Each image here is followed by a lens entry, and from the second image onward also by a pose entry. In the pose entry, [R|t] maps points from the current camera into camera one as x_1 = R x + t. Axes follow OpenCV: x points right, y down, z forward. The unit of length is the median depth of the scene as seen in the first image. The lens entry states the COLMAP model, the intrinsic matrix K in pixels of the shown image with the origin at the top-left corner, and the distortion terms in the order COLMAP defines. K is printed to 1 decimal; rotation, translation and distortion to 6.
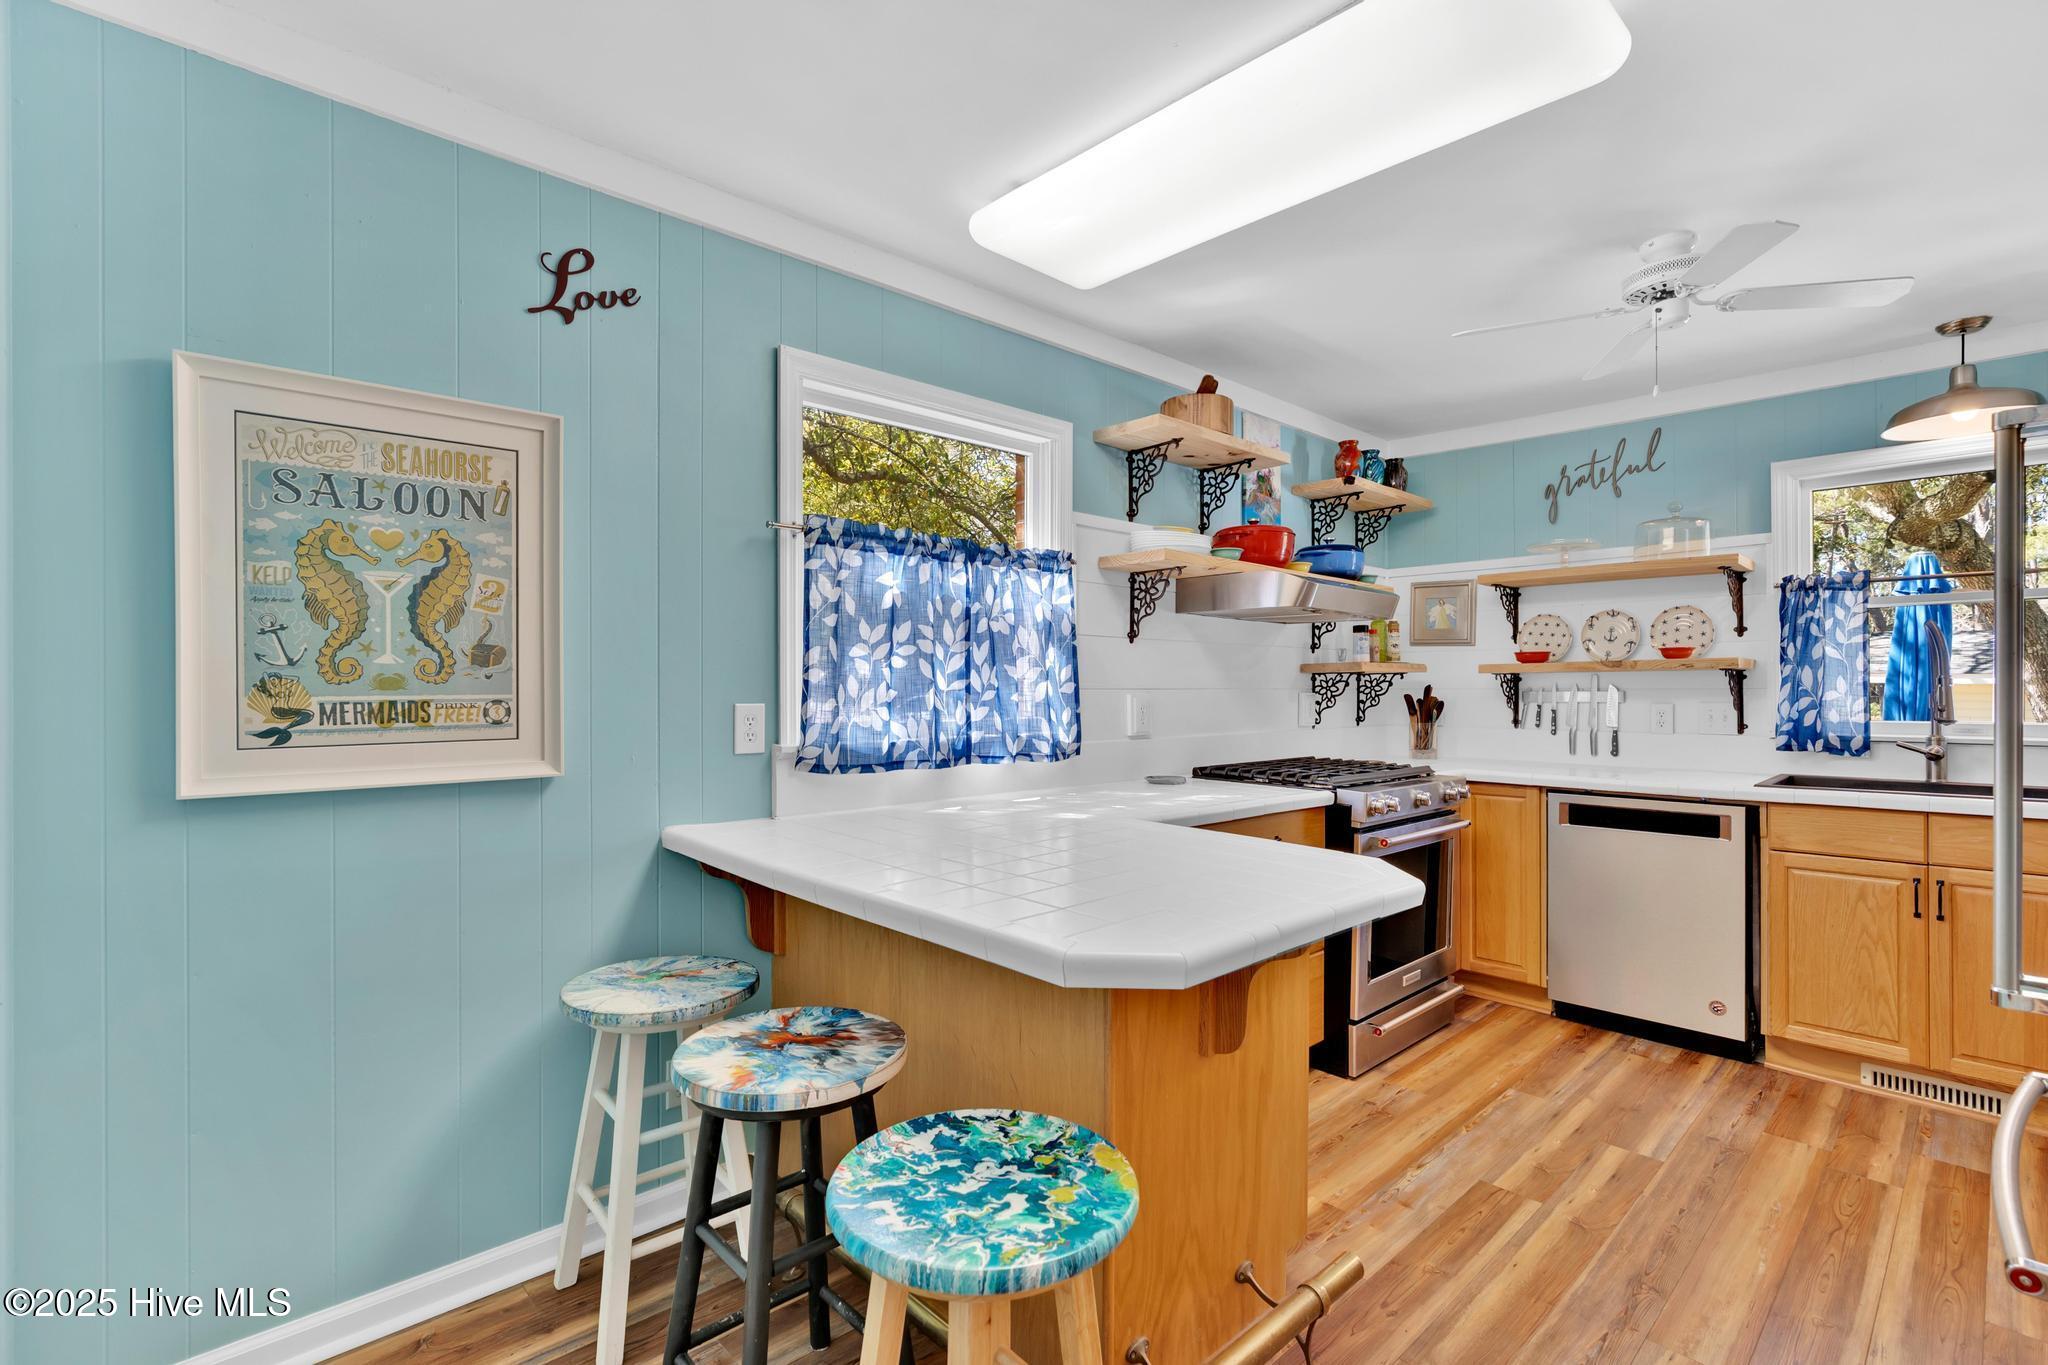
lens RADIAL K [[945.4, 0, 1021.3], [0, 945.4, 683.4], [0, 0, 1]] dist [-0.009381, 0.003509]
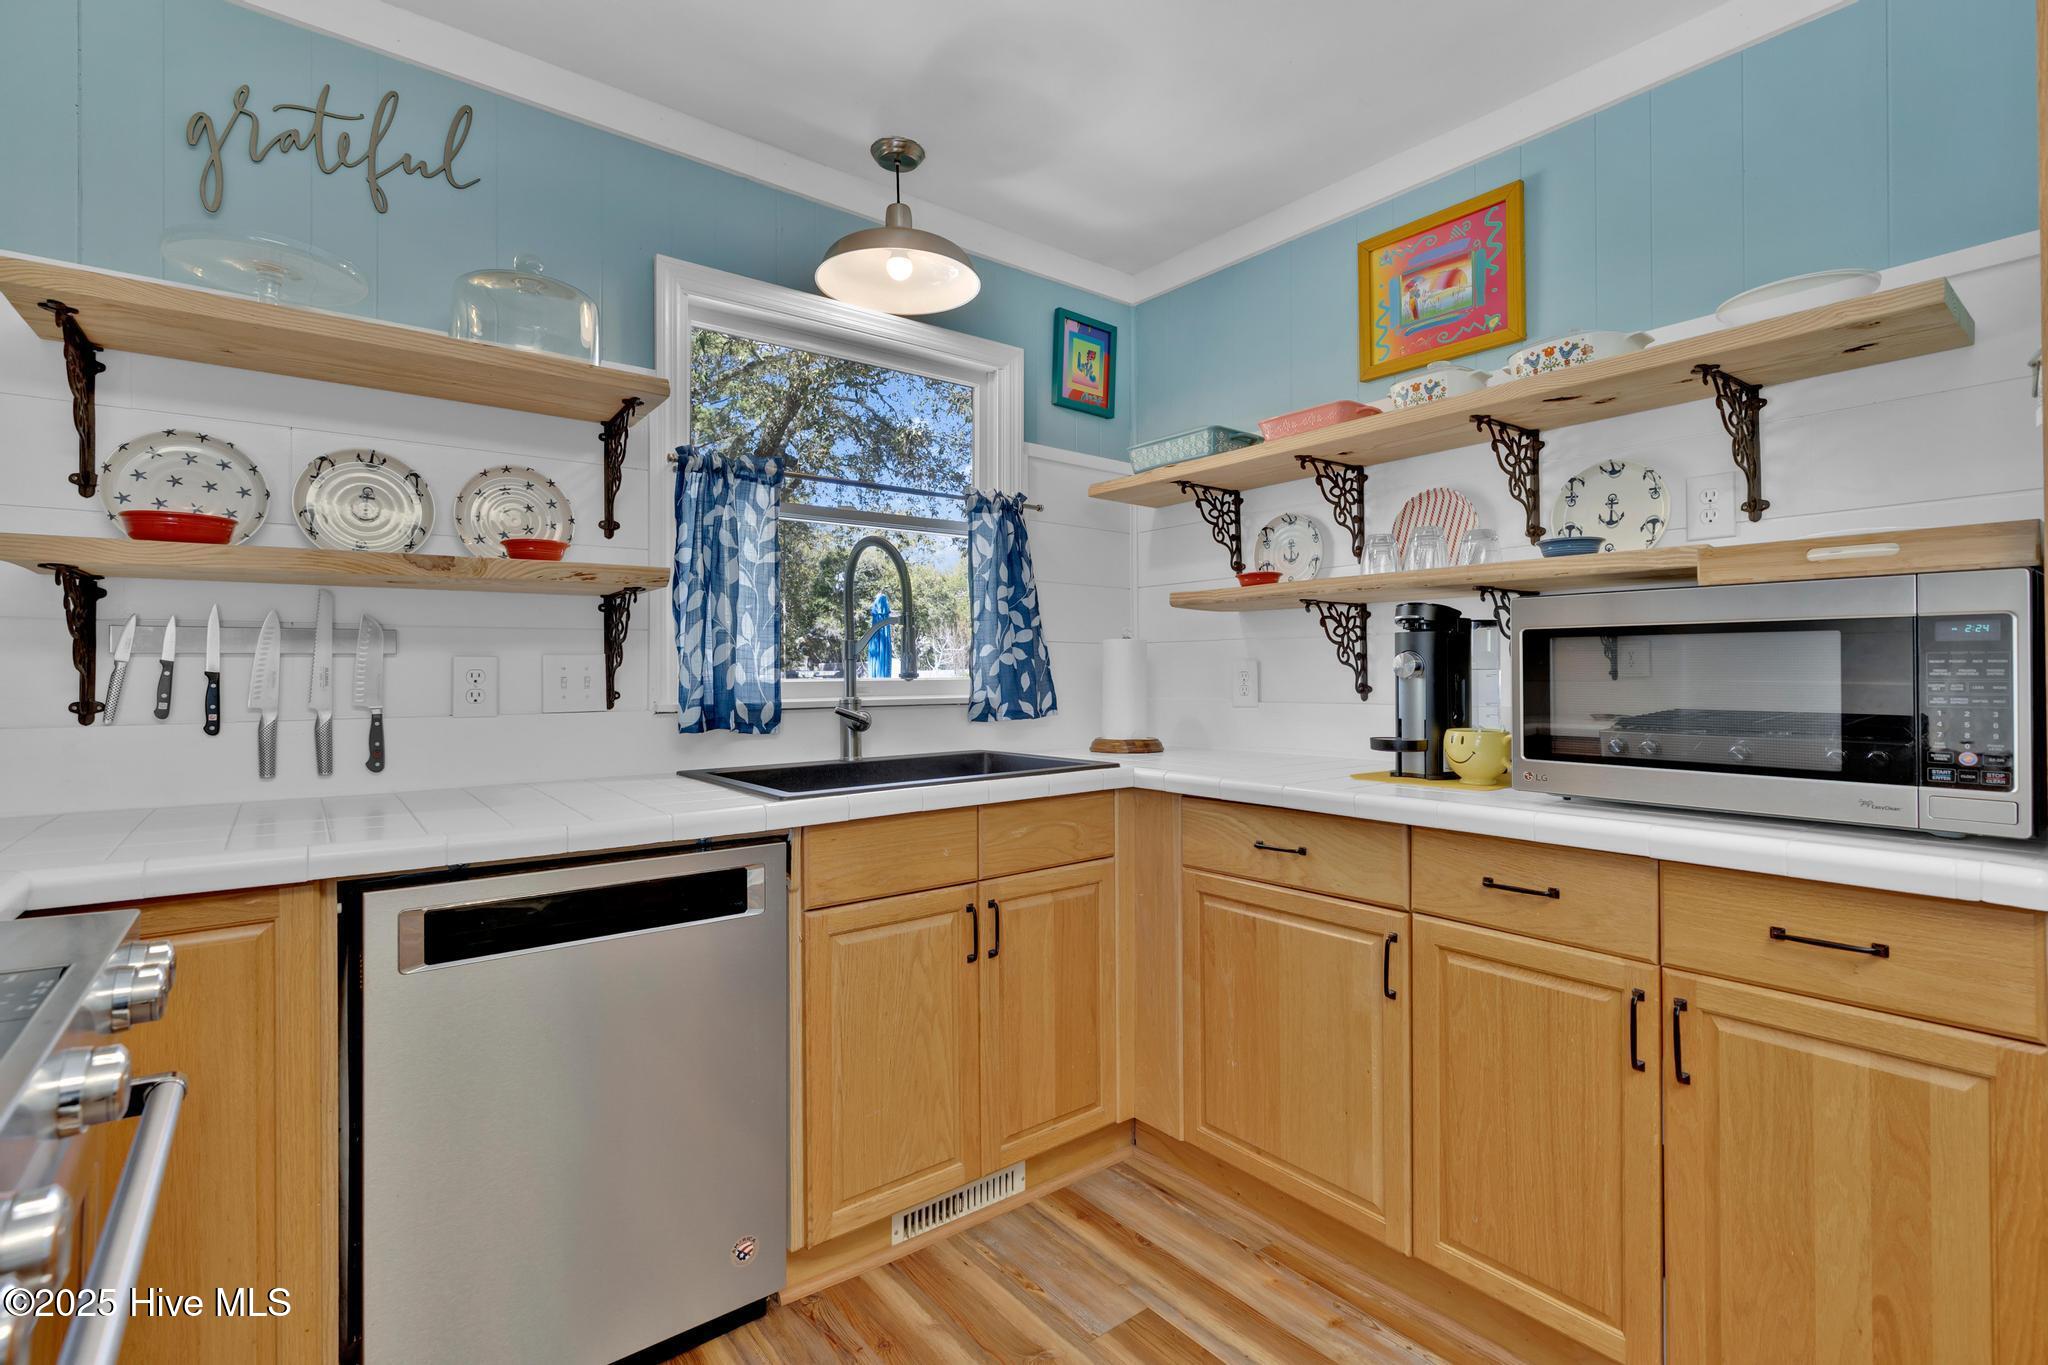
lens RADIAL K [[945.4, 0, 1059.6], [0, 945.4, 663.1], [0, 0, 1]] dist [-0.009381, 0.003509]
pose [[0.076905, 0.009199, 0.996996, 0.217356], [0.001974, 0.999954, -0.009379, 0.031911], [-0.997036, 0.002690, 0.076883, 0.687157]]
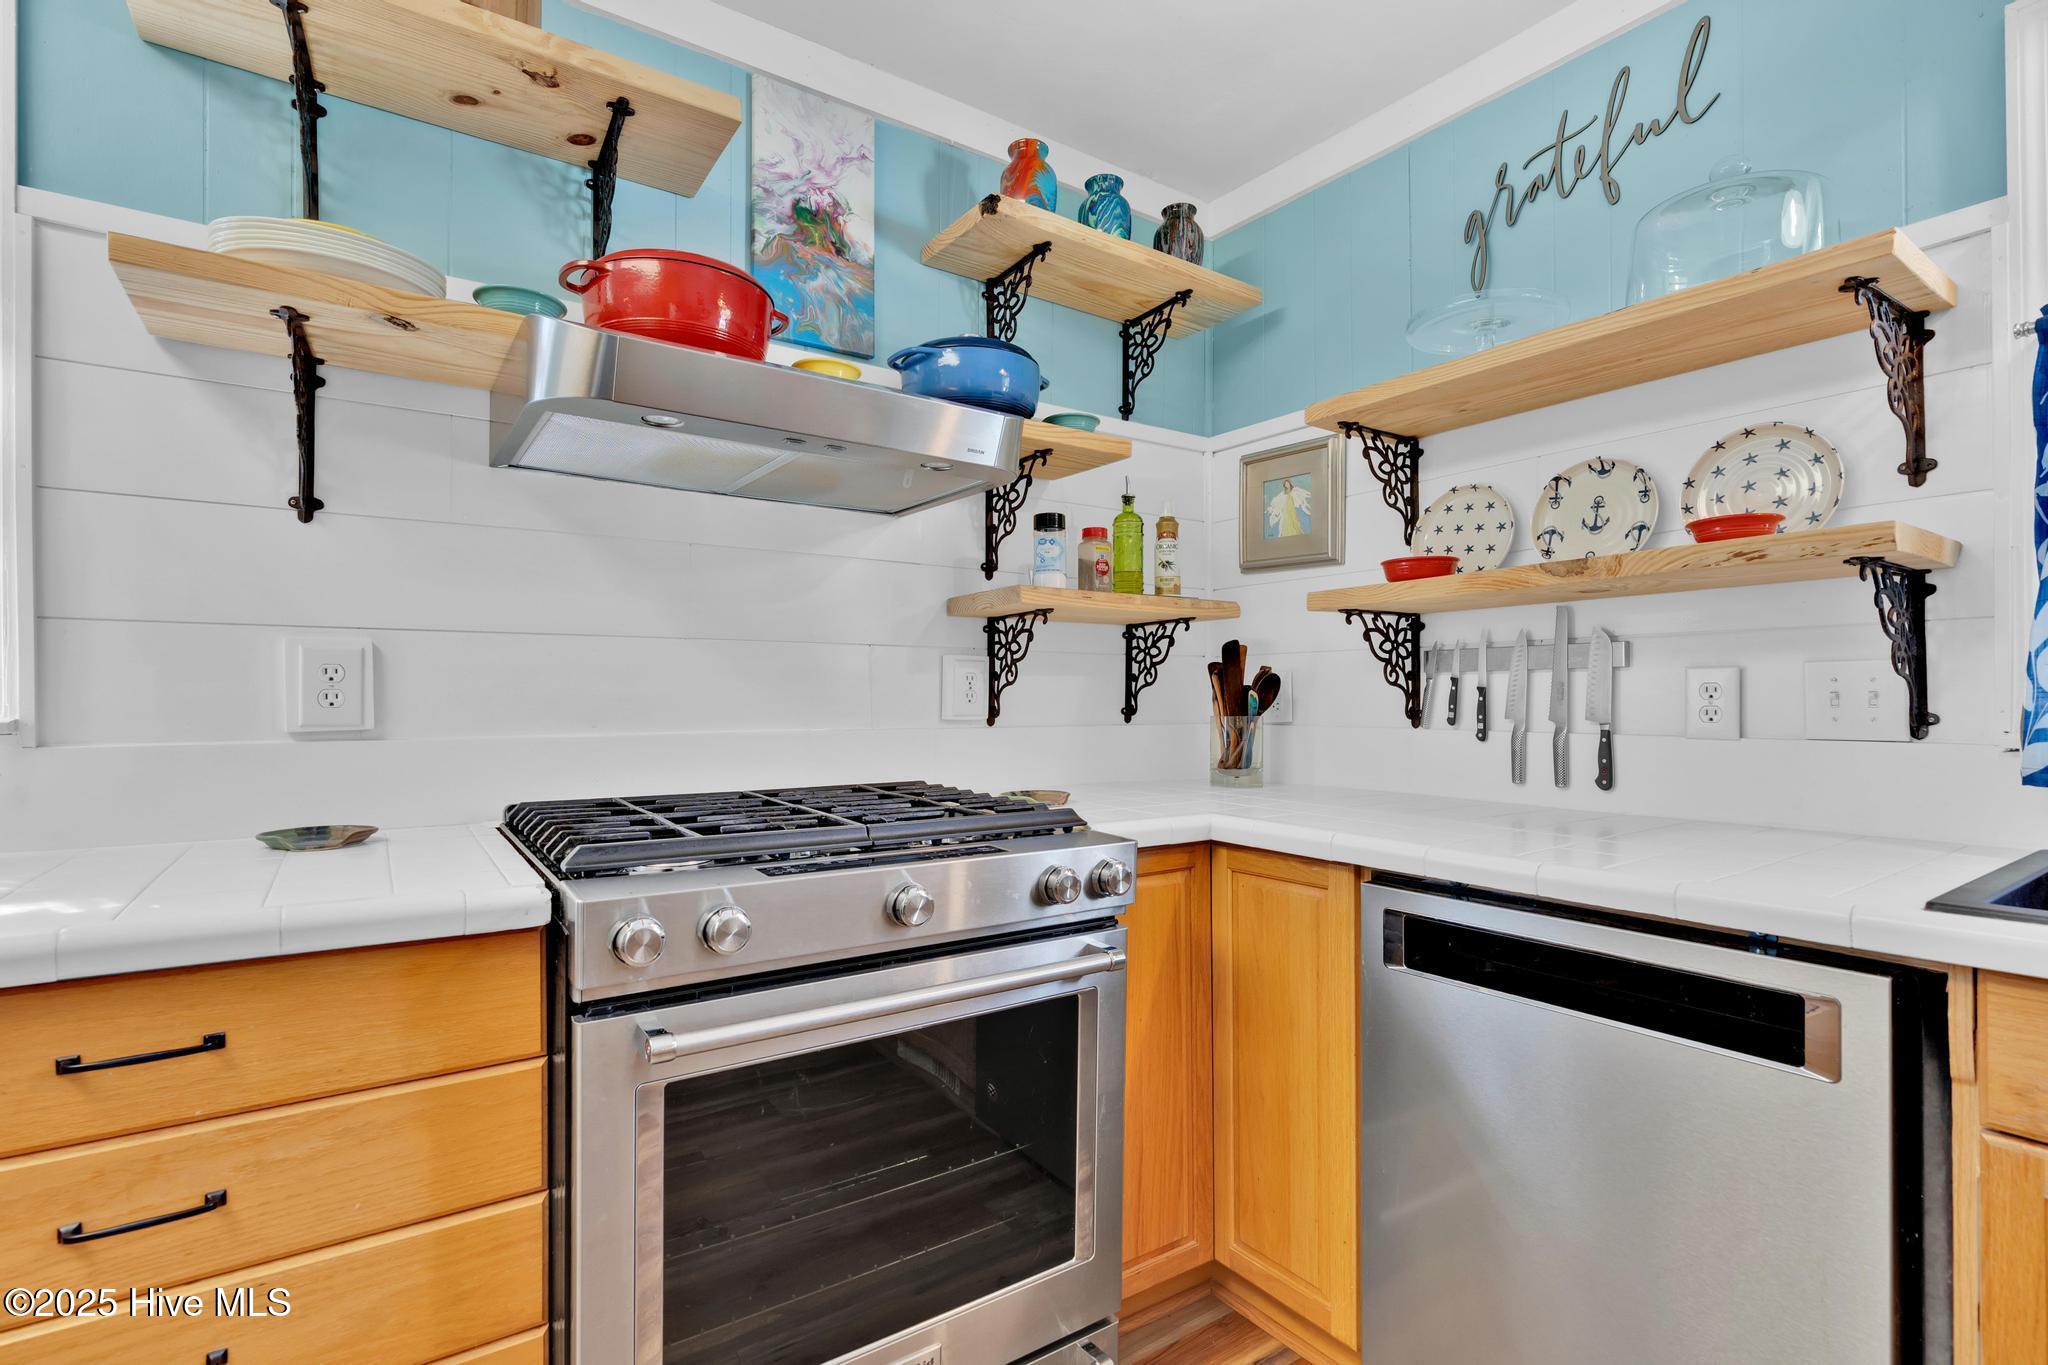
lens RADIAL K [[945.4, 0, 1013.6], [0, 945.4, 693.1], [0, 0, 1]] dist [-0.009381, 0.003509]
pose [[0.986674, -0.002538, -0.162689, 0.464106], [0.002439, 0.999997, -0.000803, 0.034424], [0.162691, 0.000396, 0.986677, 0.564008]]
